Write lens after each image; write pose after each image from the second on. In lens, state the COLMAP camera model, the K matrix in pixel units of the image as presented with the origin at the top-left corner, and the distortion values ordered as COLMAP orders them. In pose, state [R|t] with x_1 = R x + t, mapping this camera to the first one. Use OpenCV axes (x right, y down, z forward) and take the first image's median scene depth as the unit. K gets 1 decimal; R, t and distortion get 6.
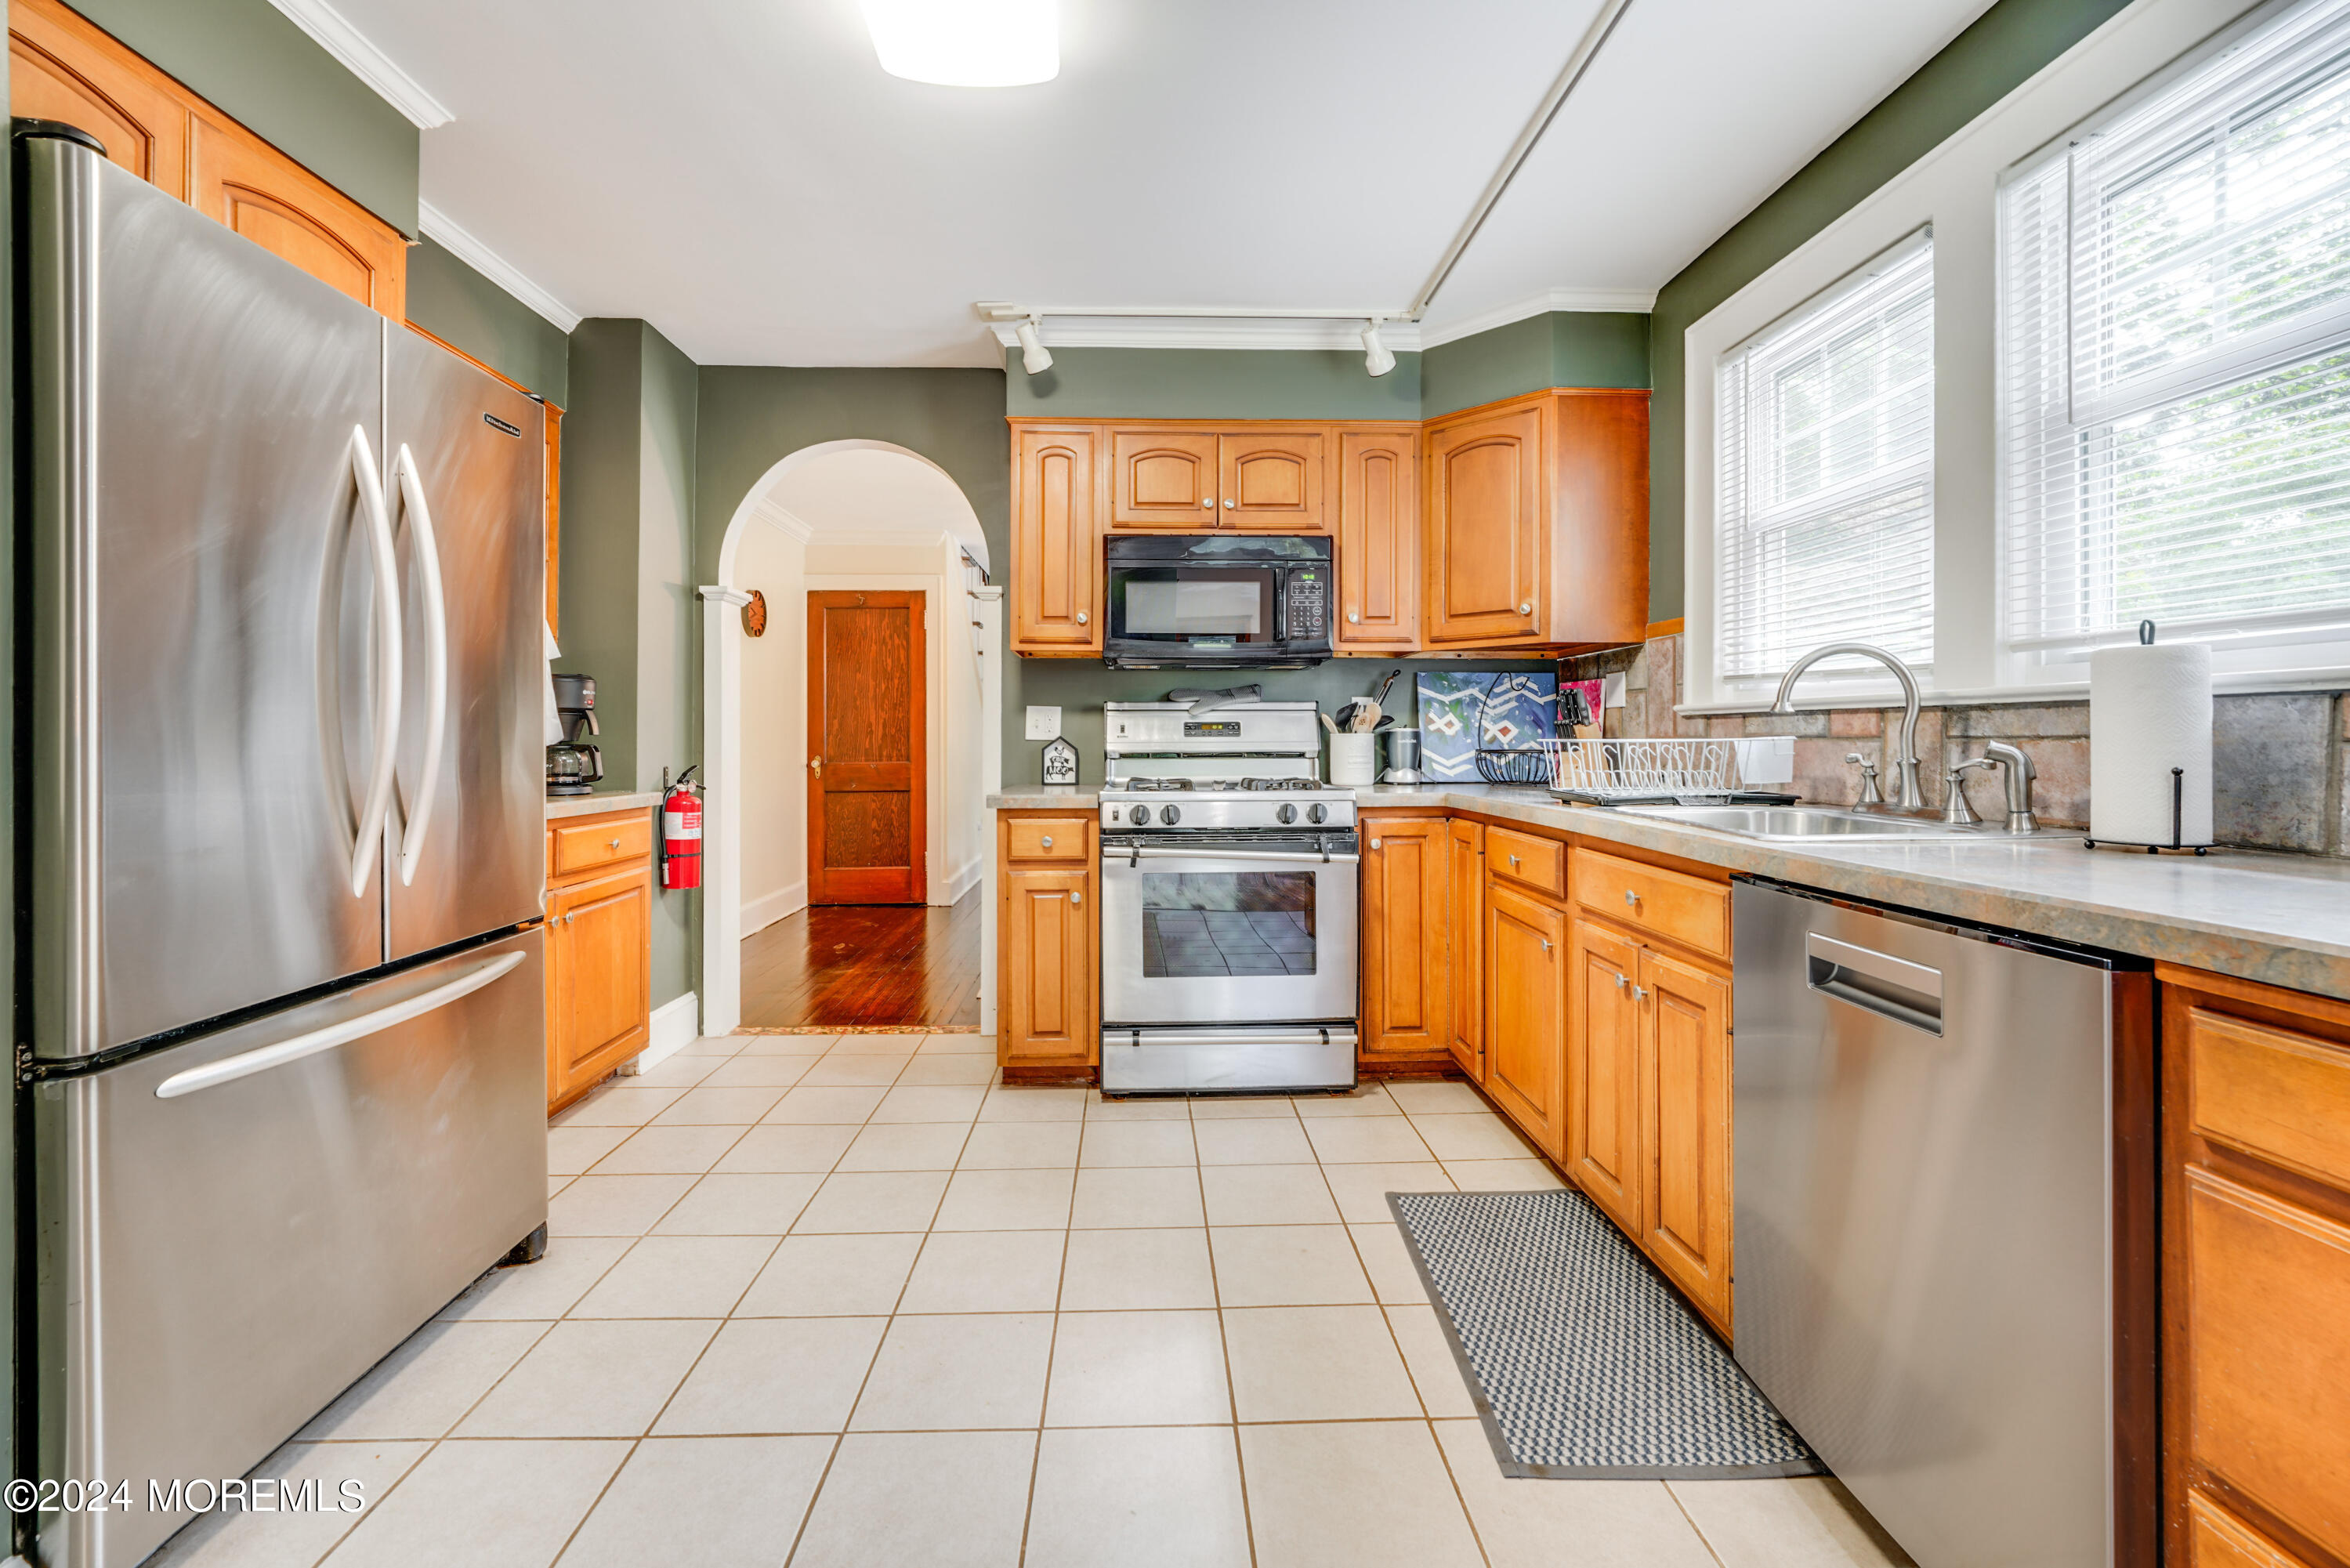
lens RADIAL K [[957.1, 0, 1184.3], [0, 957.1, 745.1], [0, 0, 1]] dist [-0.001463, -0.000010]
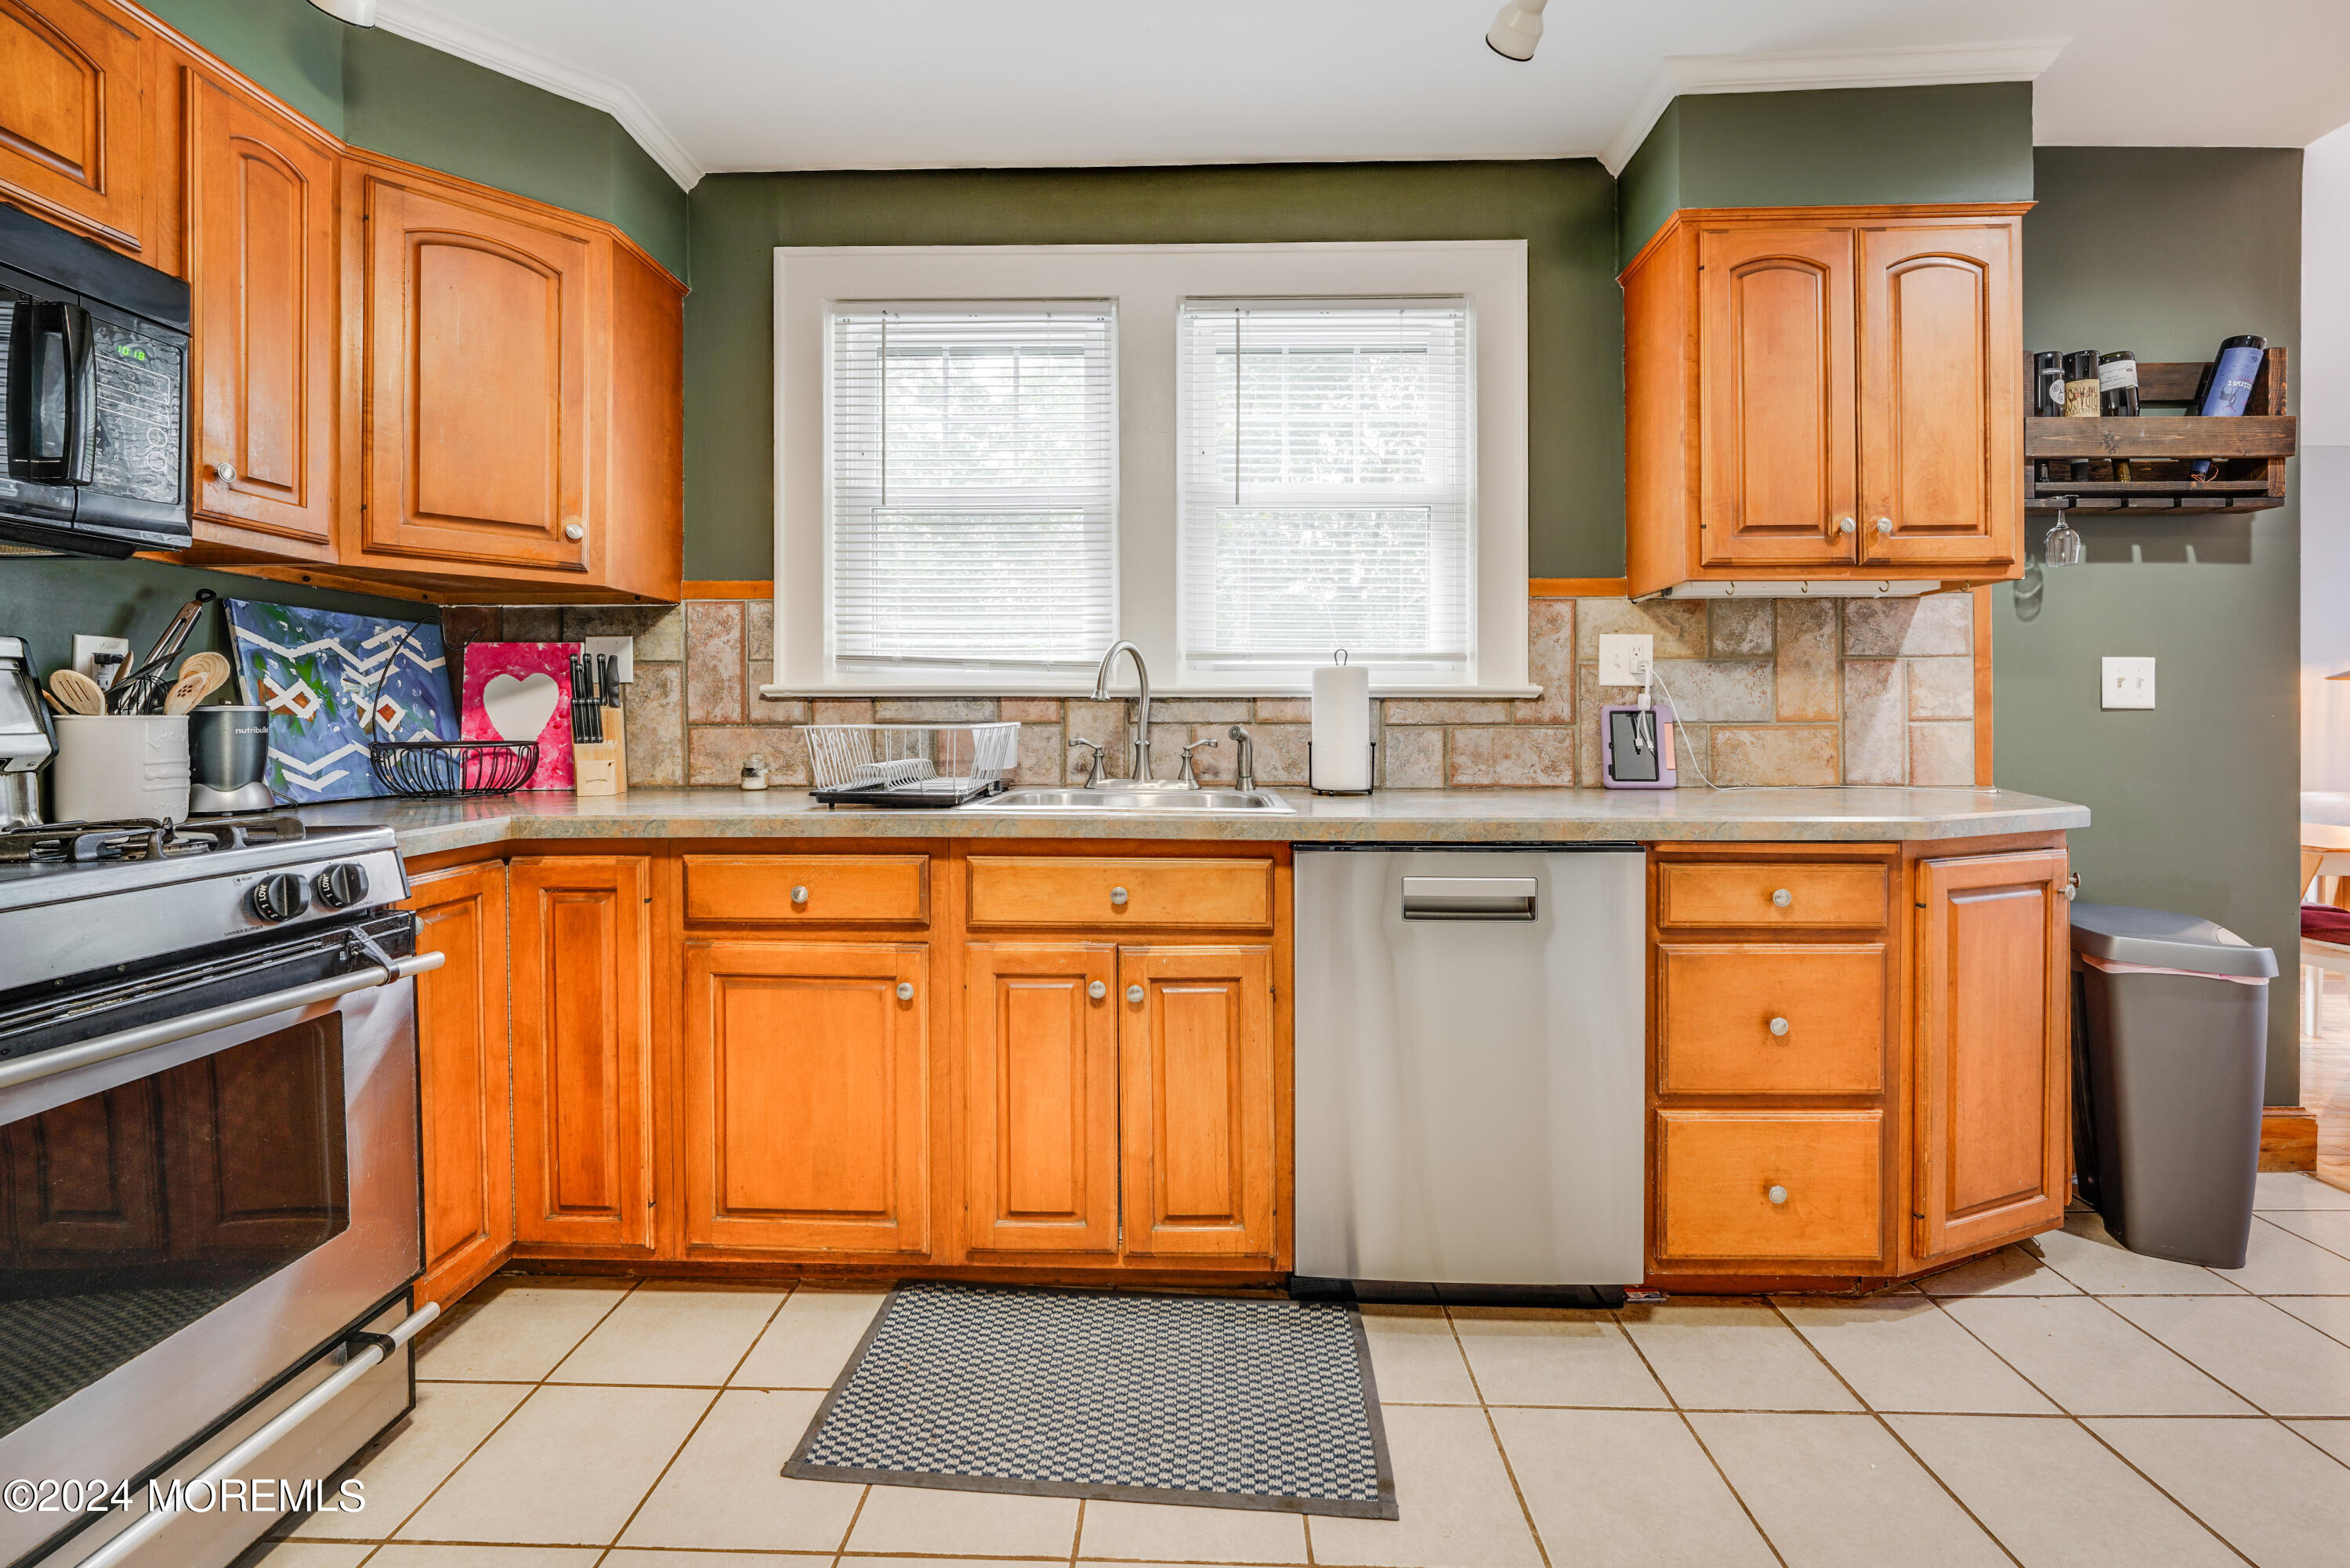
lens RADIAL K [[958.3, 0, 1178.3], [0, 958.3, 730.0], [0, 0, 1]] dist [-0.012323, 0.000001]
pose [[0.078221, -0.008187, 0.996902, -0.275650], [0.007726, 0.999941, 0.007606, -0.004954], [-0.996906, 0.007107, 0.078280, 0.526591]]
